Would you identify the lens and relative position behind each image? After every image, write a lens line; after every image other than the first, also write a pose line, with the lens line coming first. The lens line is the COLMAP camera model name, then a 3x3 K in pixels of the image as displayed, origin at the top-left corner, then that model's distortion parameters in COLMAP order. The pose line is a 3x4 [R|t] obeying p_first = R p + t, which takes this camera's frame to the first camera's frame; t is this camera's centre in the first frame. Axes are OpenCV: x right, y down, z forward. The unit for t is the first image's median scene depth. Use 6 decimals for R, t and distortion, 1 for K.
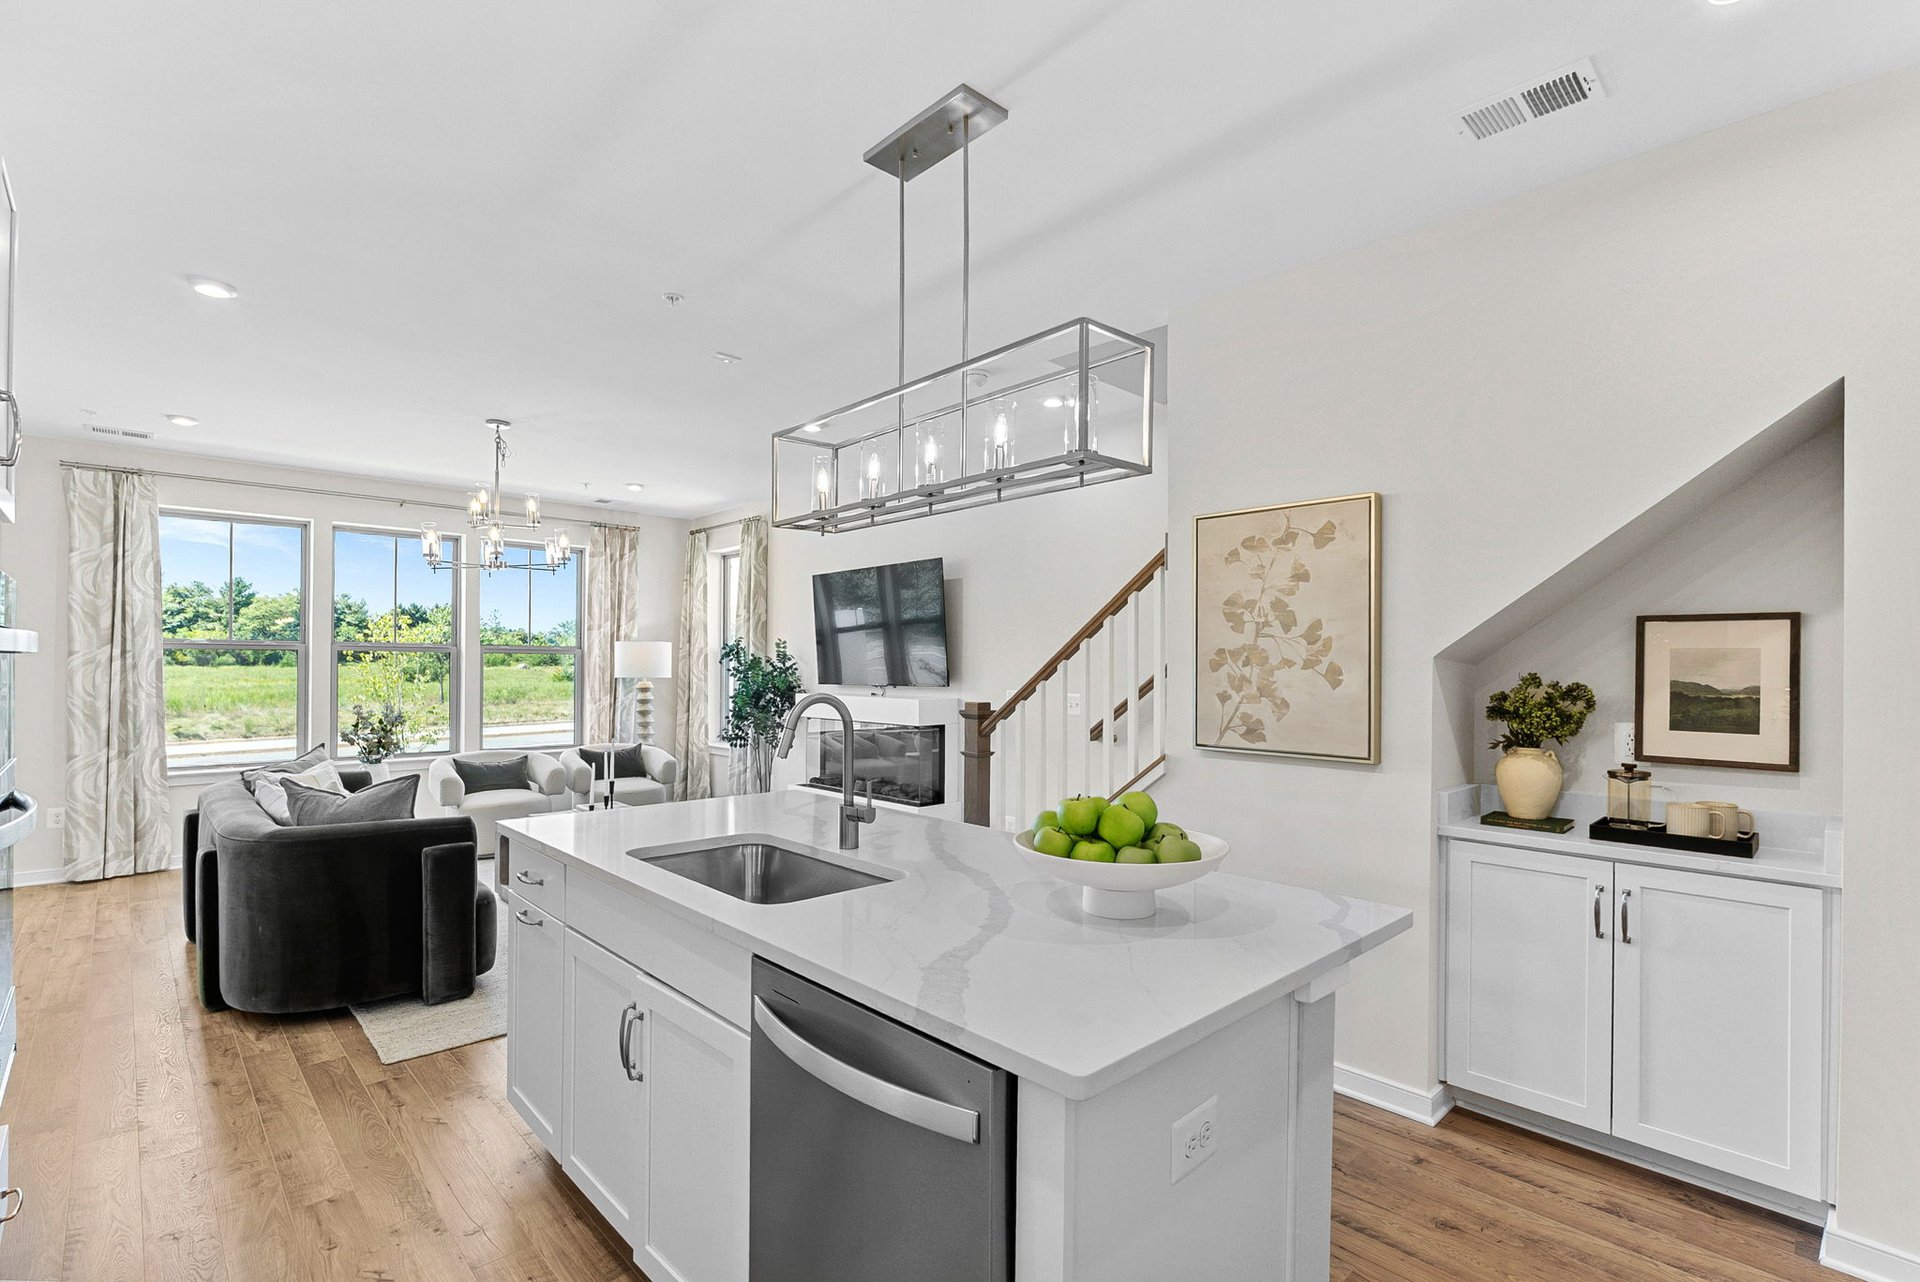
lens RADIAL K [[867.8, 0, 962.4], [0, 867.8, 665.7], [0, 0, 1]] dist [-0.019116, 0.000046]
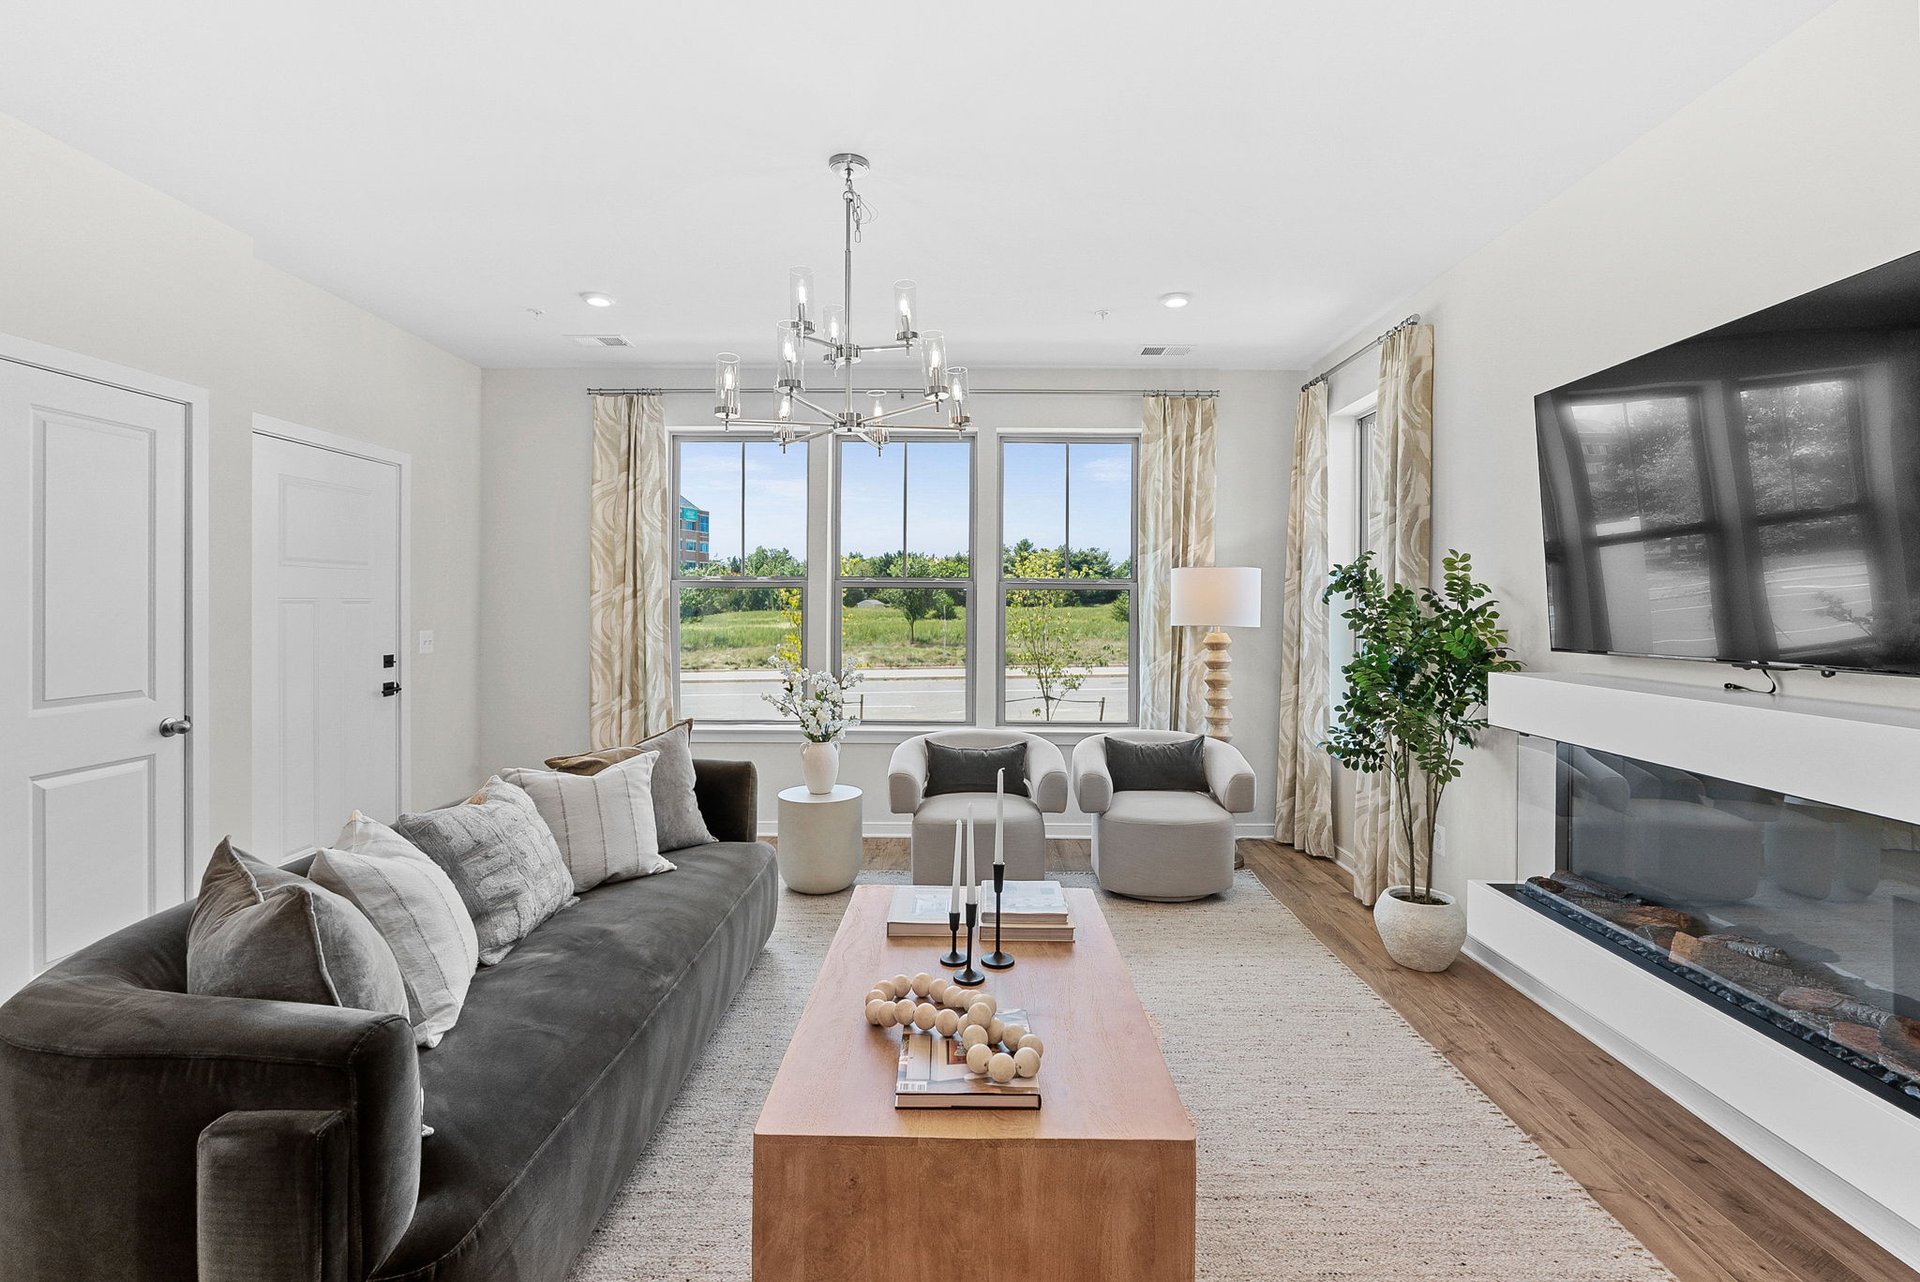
lens RADIAL K [[873.8, 0, 961.4], [0, 873.8, 601.2], [0, 0, 1]] dist [0.001126, 0.000257]
pose [[0.721492, -0.003621, -0.692413, -0.072445], [-0.000818, 0.999981, -0.006082, -0.000251], [0.692422, 0.004954, 0.721475, 0.456010]]
